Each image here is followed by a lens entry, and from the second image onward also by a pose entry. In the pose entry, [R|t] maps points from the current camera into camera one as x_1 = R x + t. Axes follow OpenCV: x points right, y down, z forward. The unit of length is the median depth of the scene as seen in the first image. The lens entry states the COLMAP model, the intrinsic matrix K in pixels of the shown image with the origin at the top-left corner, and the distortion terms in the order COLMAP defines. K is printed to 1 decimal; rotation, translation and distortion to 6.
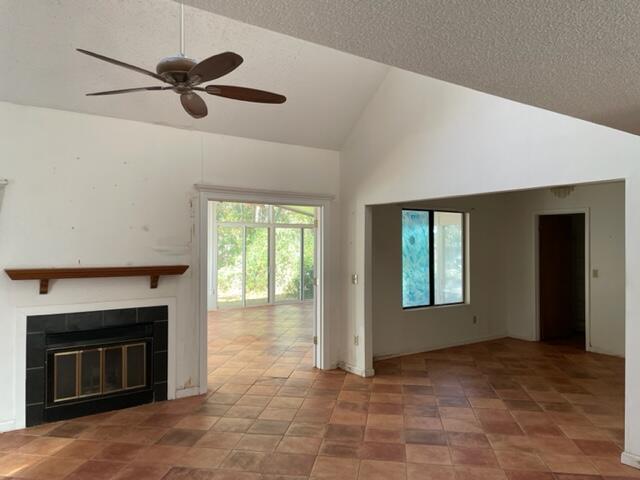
lens RADIAL K [[473.9, 0, 320.0], [0, 473.9, 240.0], [0, 0, 1]] dist [0.092133, -0.102871]
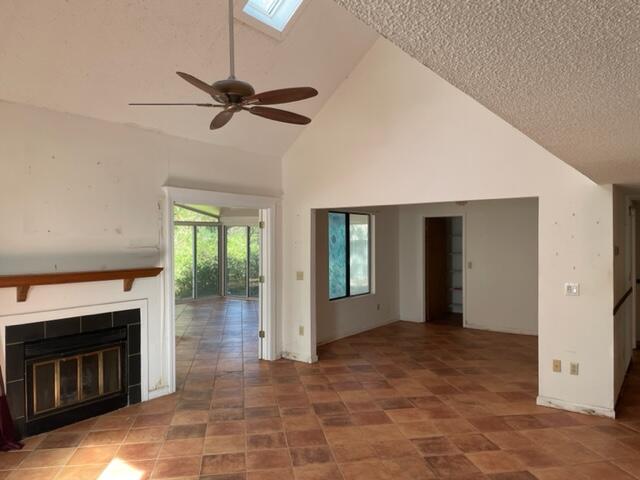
lens RADIAL K [[473.9, 0, 320.0], [0, 473.9, 240.0], [0, 0, 1]] dist [0.092133, -0.102871]
pose [[0.947361, -0.006906, 0.320094, -0.280973], [0.003644, 0.999935, 0.010788, -0.014172], [-0.320148, -0.009053, 0.947324, -0.066800]]
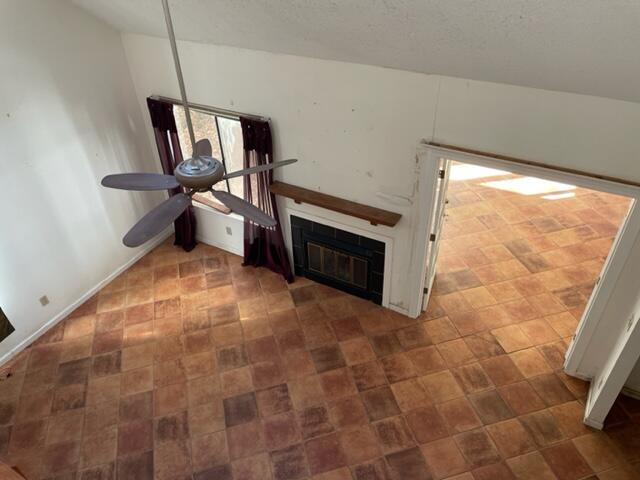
lens RADIAL K [[473.9, 0, 320.0], [0, 473.9, 240.0], [0, 0, 1]] dist [0.092133, -0.102871]
pose [[0.419404, 0.544523, -0.726357, 0.379964], [0.042336, 0.787527, 0.614824, -0.519071], [0.906812, -0.288611, 0.307239, 0.548083]]
